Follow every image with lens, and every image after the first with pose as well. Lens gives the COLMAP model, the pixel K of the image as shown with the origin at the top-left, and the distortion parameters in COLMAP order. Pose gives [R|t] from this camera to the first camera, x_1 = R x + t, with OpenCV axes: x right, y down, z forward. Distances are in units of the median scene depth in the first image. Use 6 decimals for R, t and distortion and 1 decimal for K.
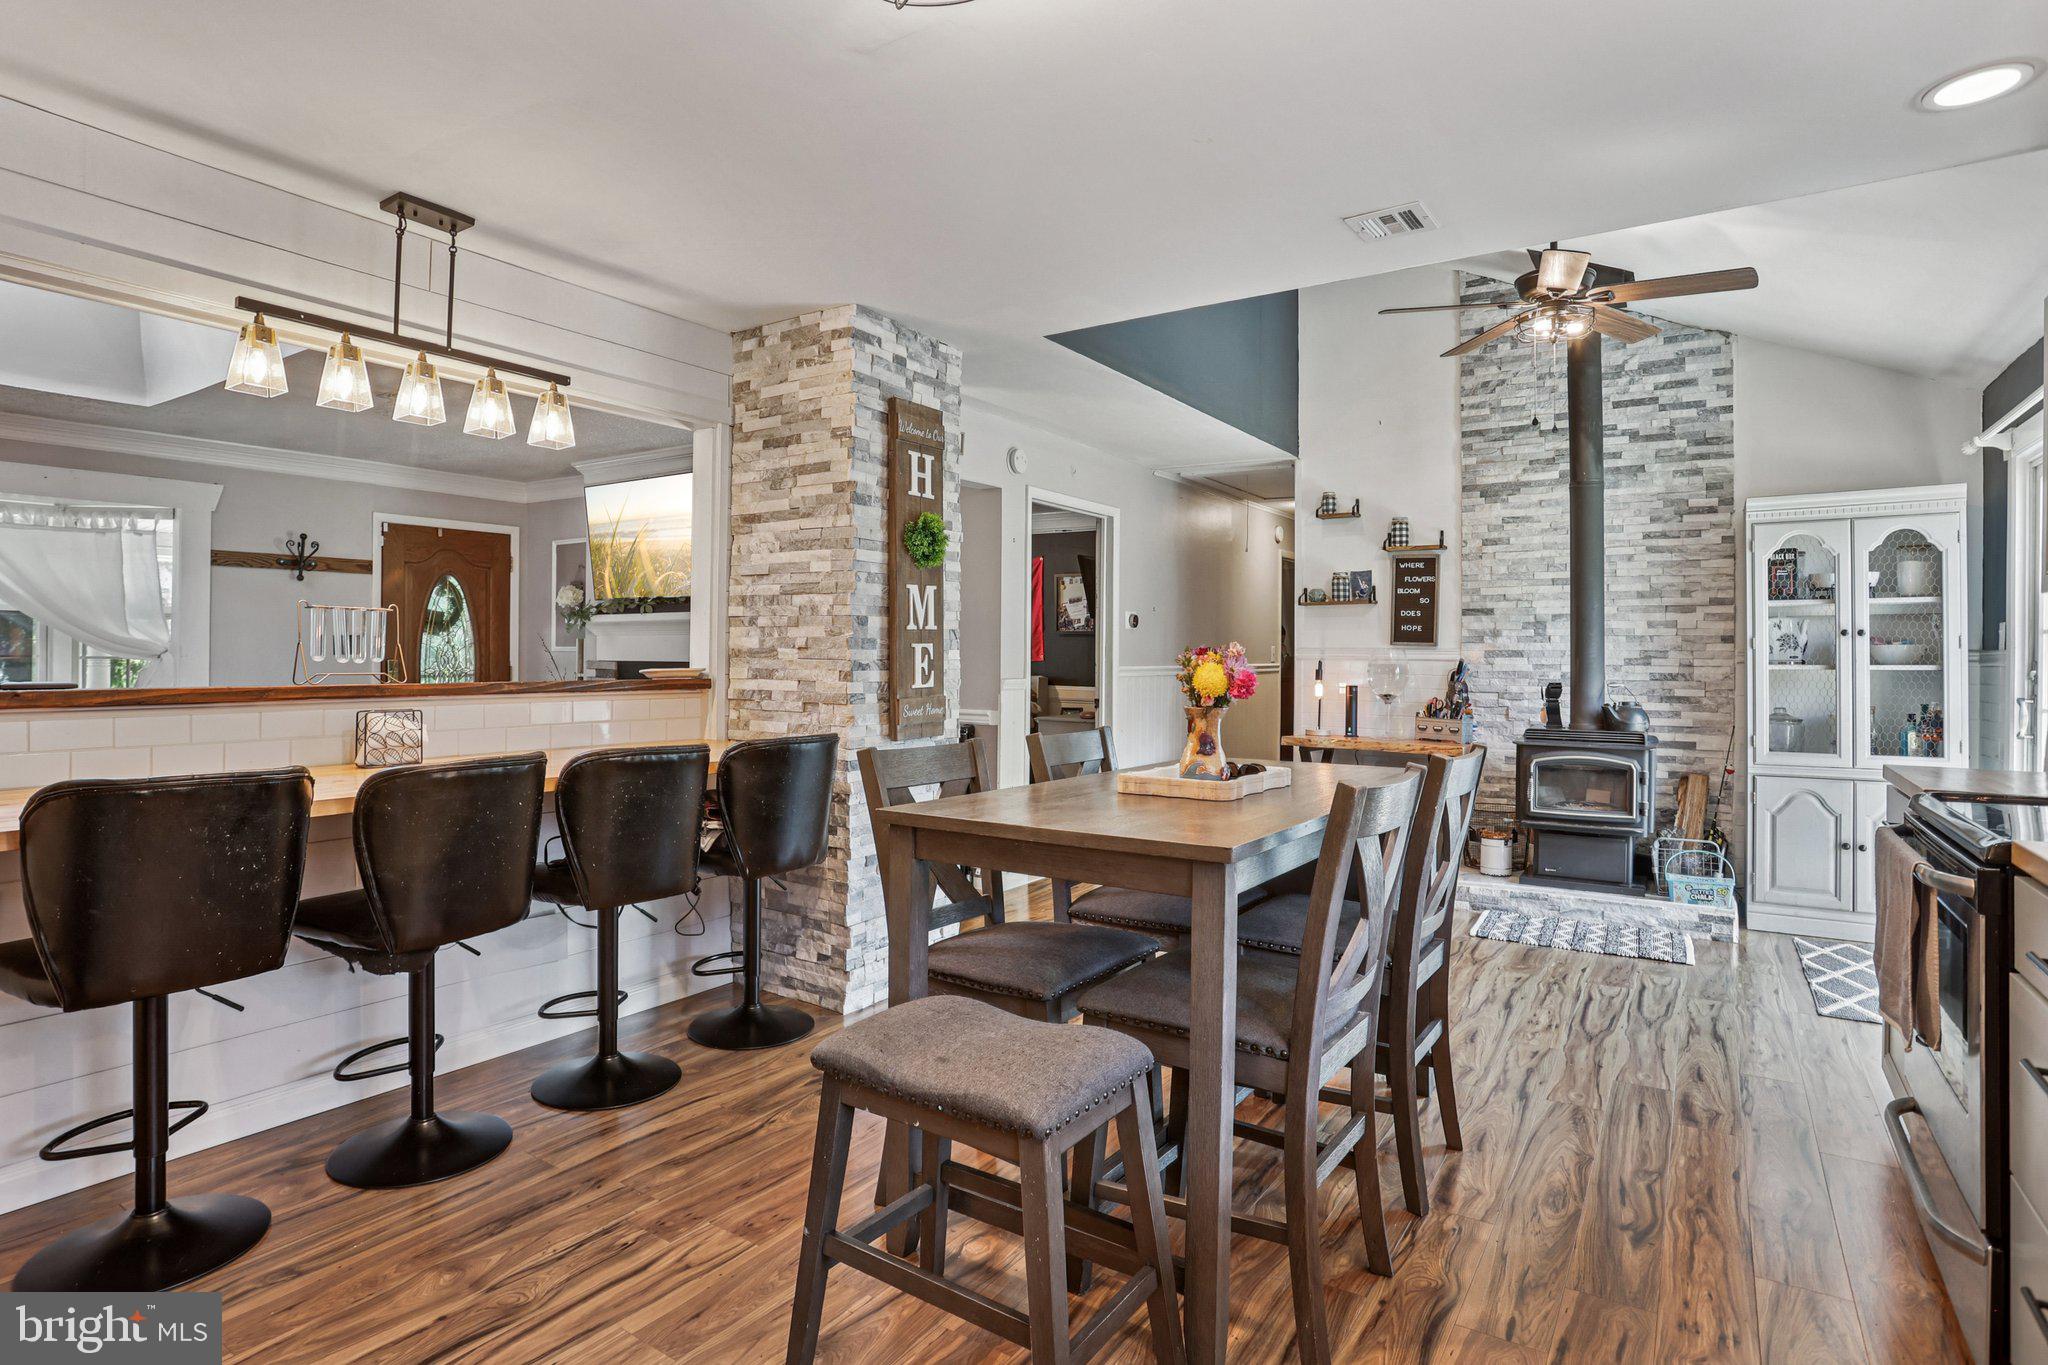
lens RADIAL K [[1062.5, 0, 1007.7], [0, 1062.5, 652.5], [0, 0, 1]] dist [-0.070712, 0.030248]
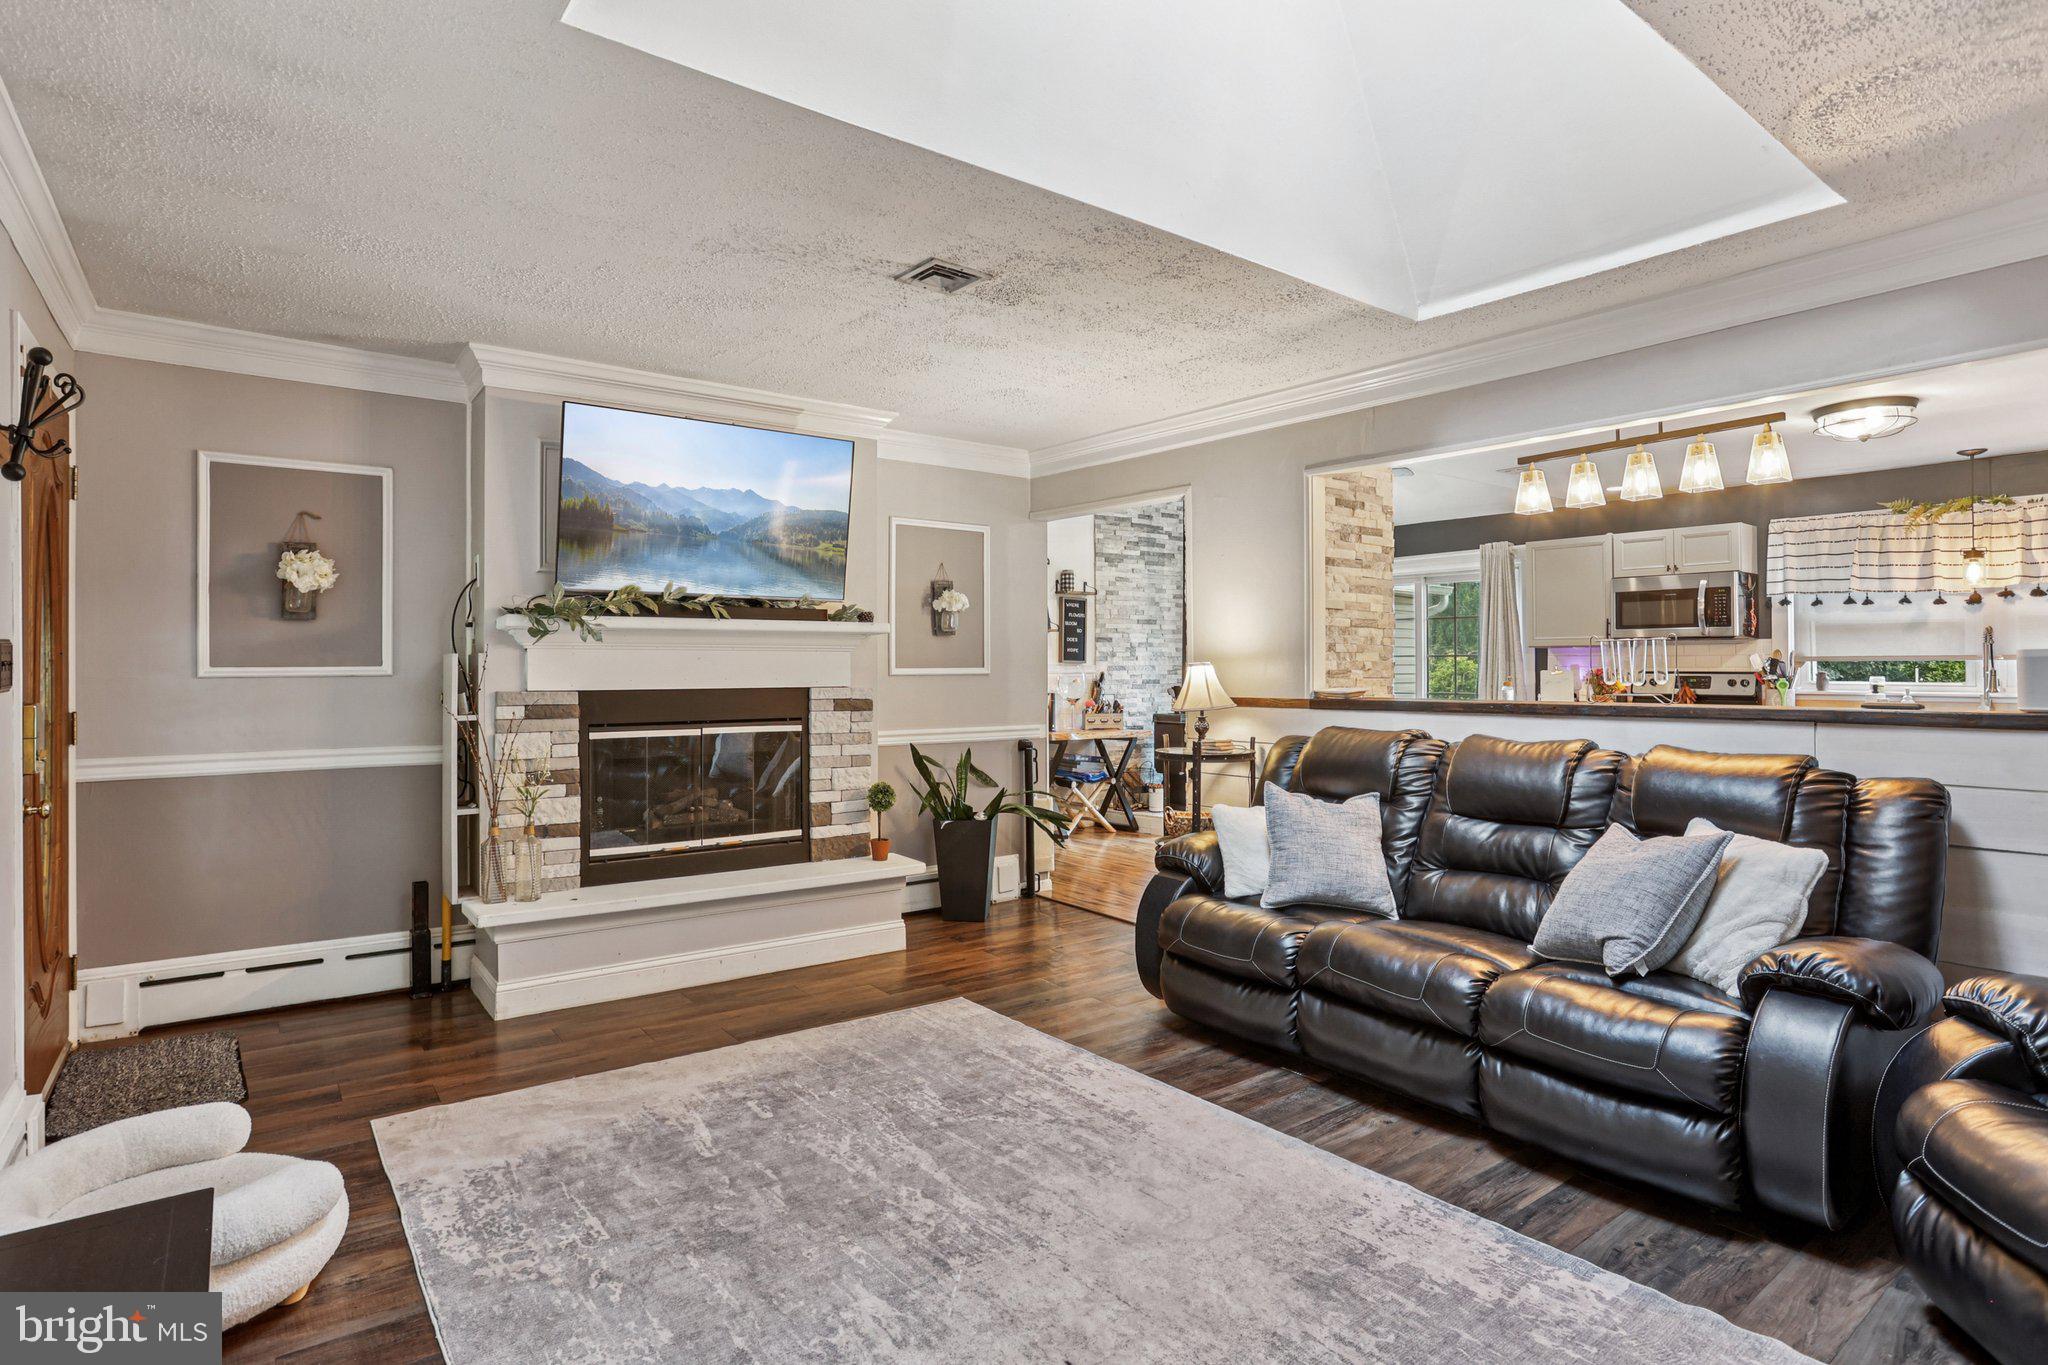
lens RADIAL K [[1062.5, 0, 984.2], [0, 1062.5, 655.3], [0, 0, 1]] dist [-0.070712, 0.030248]
pose [[0.342882, 0.002251, 0.939376, -1.130802], [0.003059, 0.999989, -0.003513, -0.013459], [-0.939373, 0.004078, 0.342871, 0.726663]]
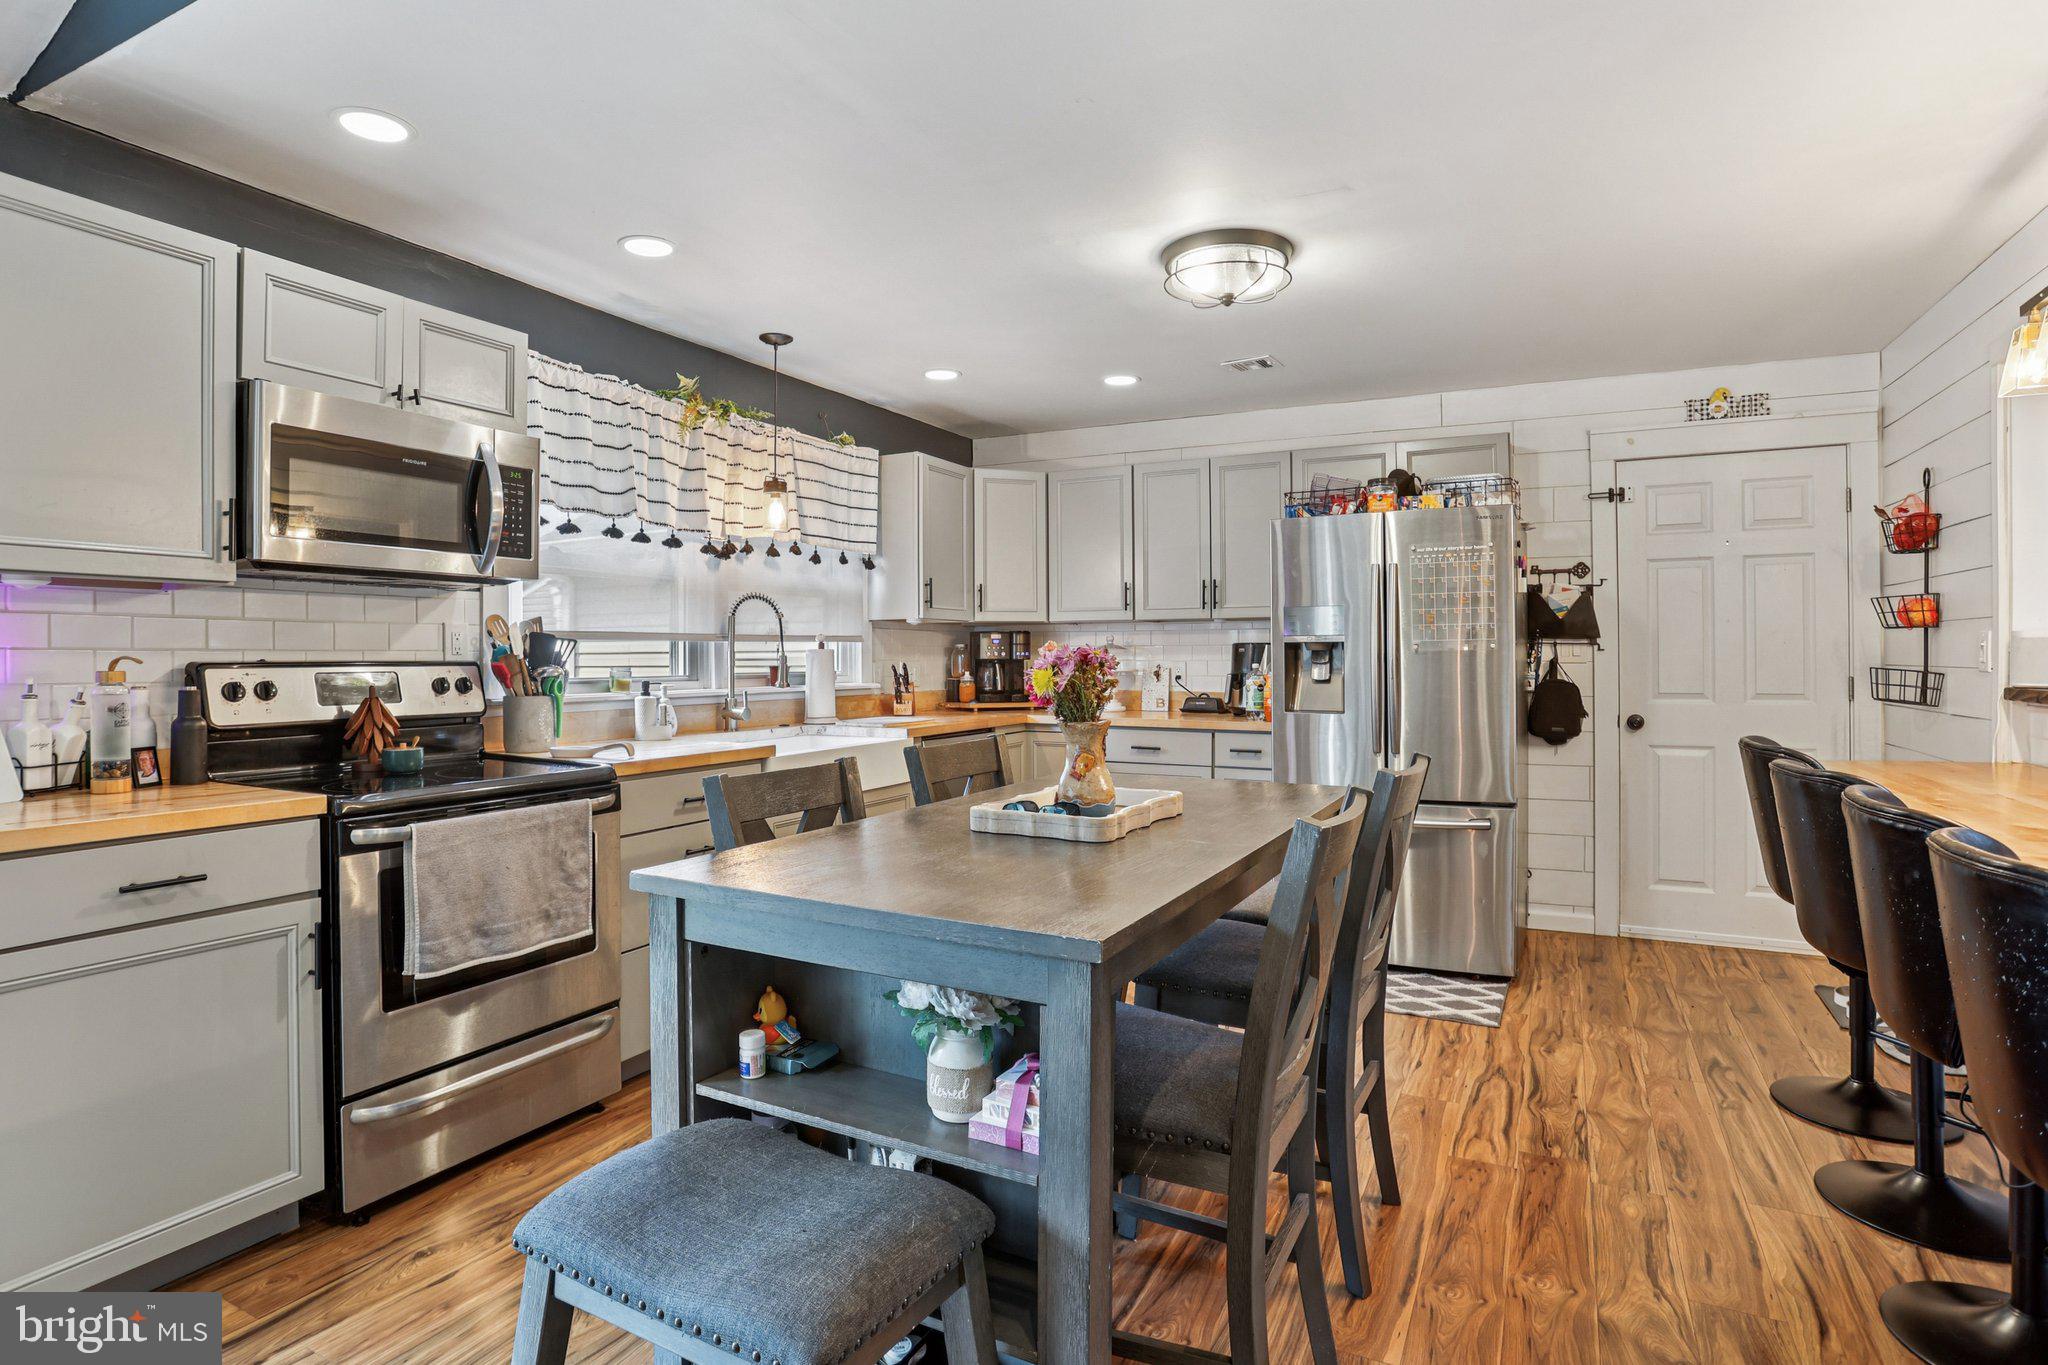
lens RADIAL K [[1062.5, 0, 1016.0], [0, 1062.5, 655.2], [0, 0, 1]] dist [-0.070712, 0.030248]
pose [[-0.993381, -0.005097, -0.114756, 0.165915], [-0.005077, 0.999987, -0.000463, 0.001073], [0.114757, 0.000123, -0.993394, 0.902063]]
